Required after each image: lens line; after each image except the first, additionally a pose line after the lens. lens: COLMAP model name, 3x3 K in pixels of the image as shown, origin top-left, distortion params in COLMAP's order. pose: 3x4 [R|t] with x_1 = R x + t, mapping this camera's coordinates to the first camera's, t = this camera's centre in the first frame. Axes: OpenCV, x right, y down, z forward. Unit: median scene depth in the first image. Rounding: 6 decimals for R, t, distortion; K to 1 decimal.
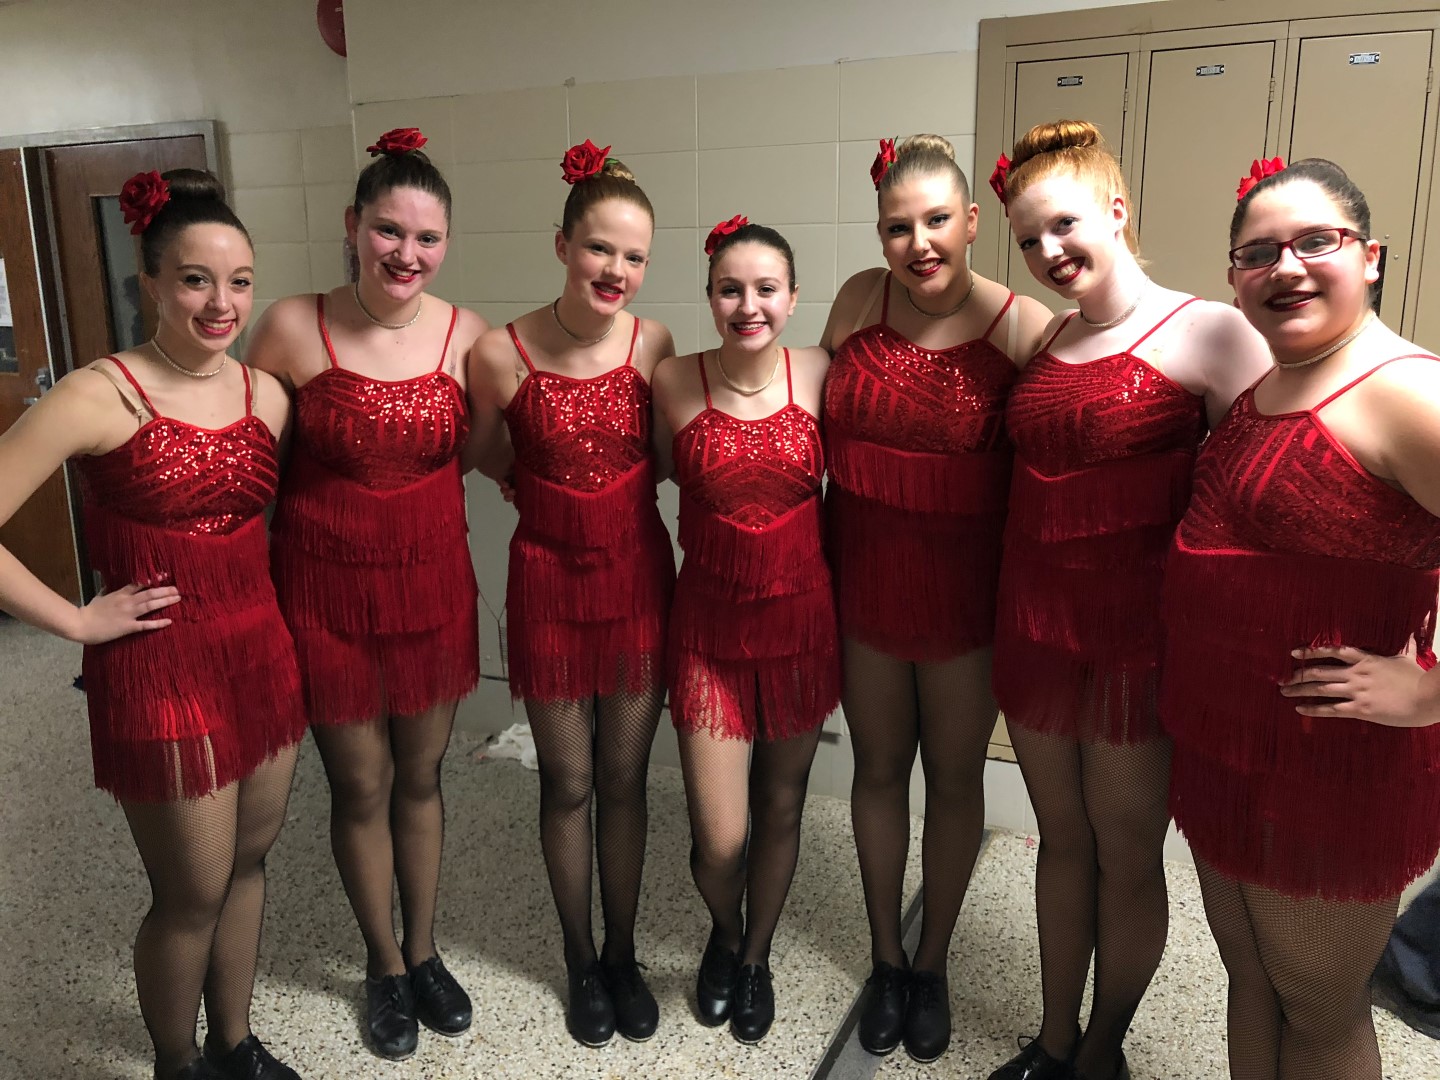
lens RADIAL K [[1191.2, 0, 719.3], [0, 1191.2, 541.9], [0, 0, 1]] dist [0.001648, 0.009825]
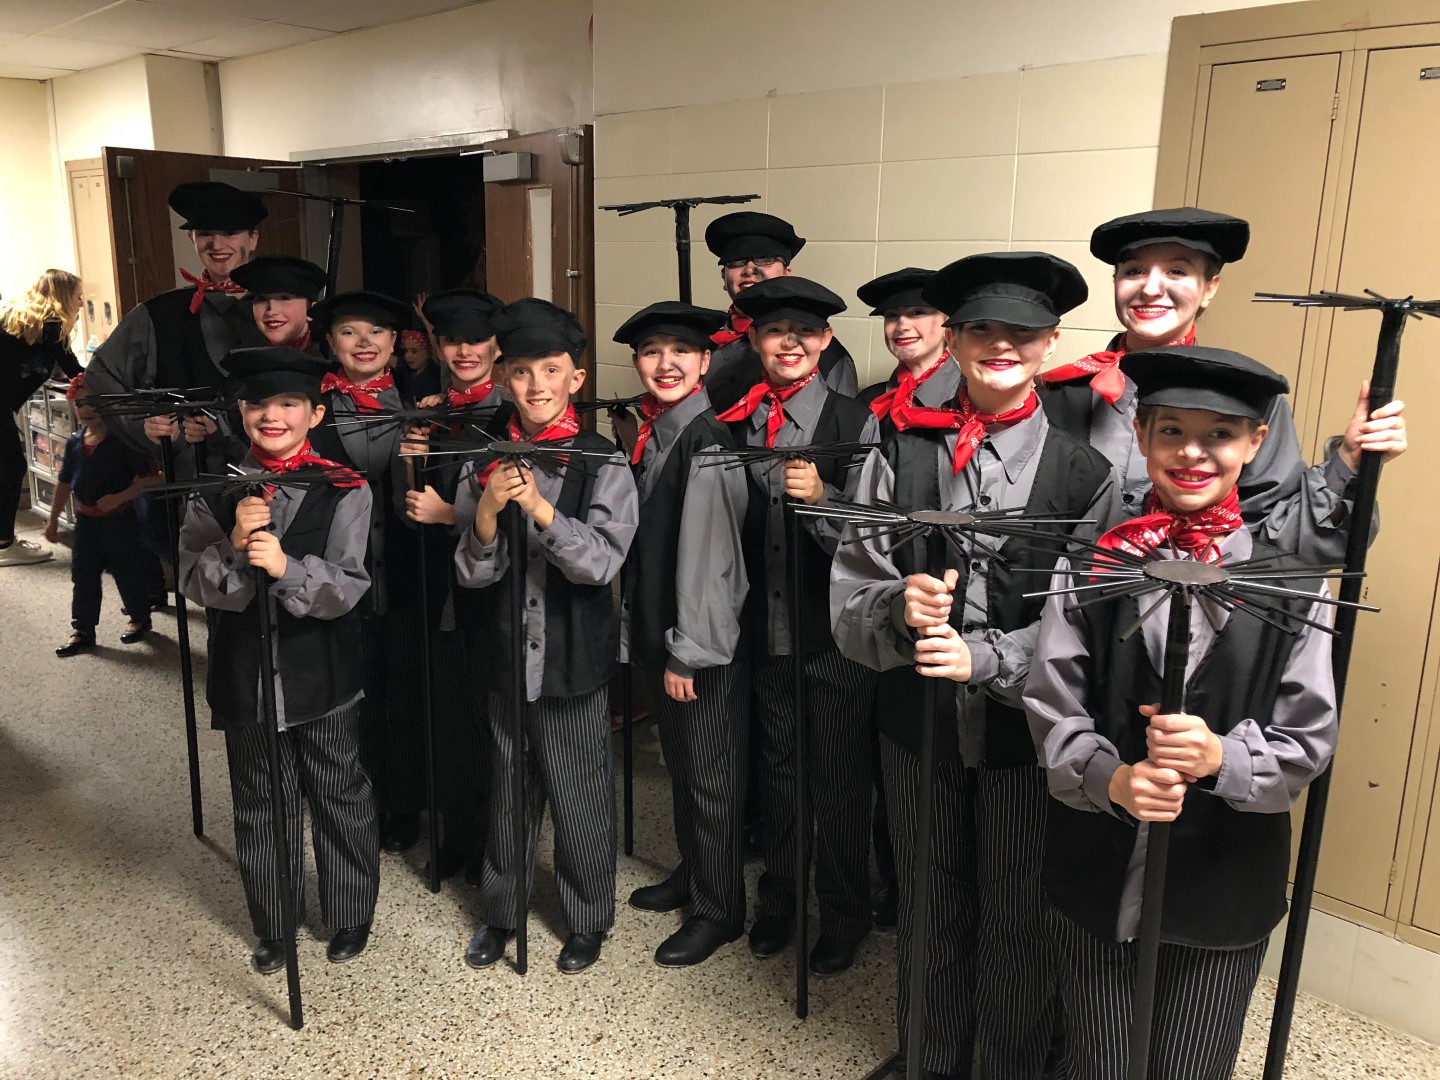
lens RADIAL K [[1191.2, 0, 718.7], [0, 1191.2, 537.6], [0, 0, 1]] dist [0.001648, 0.009825]
pose [[0.935864, 0.103707, -0.336755, 0.280344], [-0.100751, 0.994564, 0.026292, -0.049409], [0.337651, 0.009323, 0.941225, 0.063157]]
